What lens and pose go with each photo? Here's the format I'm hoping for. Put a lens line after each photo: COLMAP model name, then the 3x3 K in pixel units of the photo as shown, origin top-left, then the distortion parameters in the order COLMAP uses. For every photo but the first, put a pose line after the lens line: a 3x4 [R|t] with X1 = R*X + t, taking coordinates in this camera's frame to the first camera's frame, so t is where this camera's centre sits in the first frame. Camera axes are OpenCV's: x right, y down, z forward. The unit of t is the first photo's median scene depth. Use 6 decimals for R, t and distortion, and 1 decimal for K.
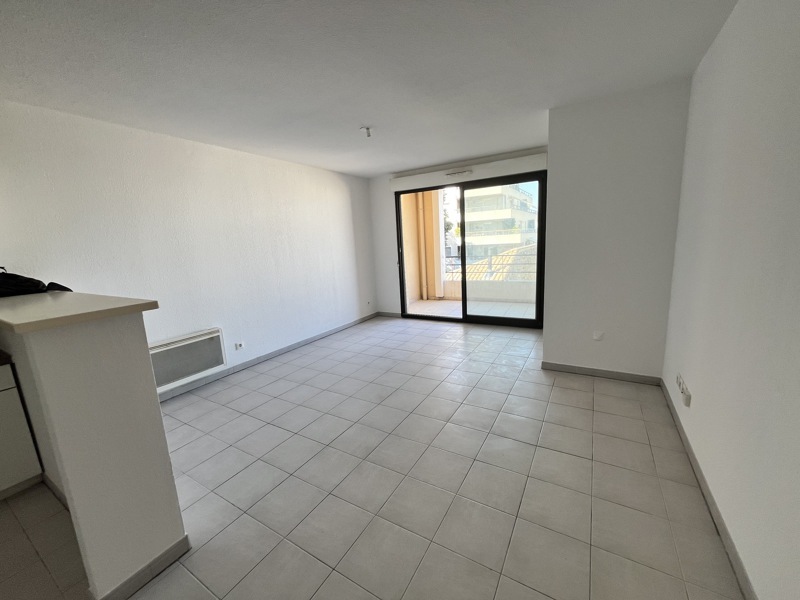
lens RADIAL K [[320.5, 0, 400.0], [0, 320.5, 301.4], [0, 0, 1]] dist [-0.000291, -0.000007]
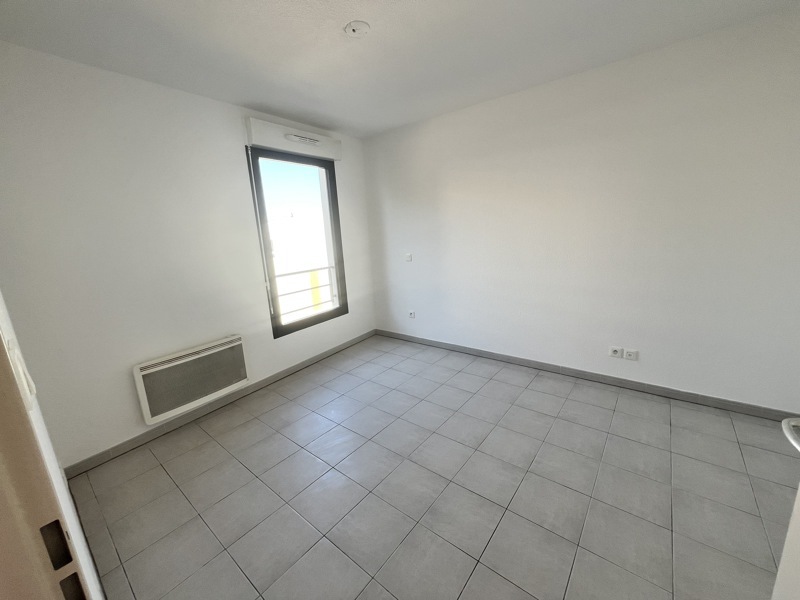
lens RADIAL K [[320.5, 0, 399.3], [0, 320.5, 299.6], [0, 0, 1]] dist [-0.000291, -0.000007]
pose [[0.989321, 0.034005, -0.141731, -0.059605], [-0.029621, 0.999019, 0.032927, -0.043296], [0.142712, -0.028377, 0.989357, 0.257011]]
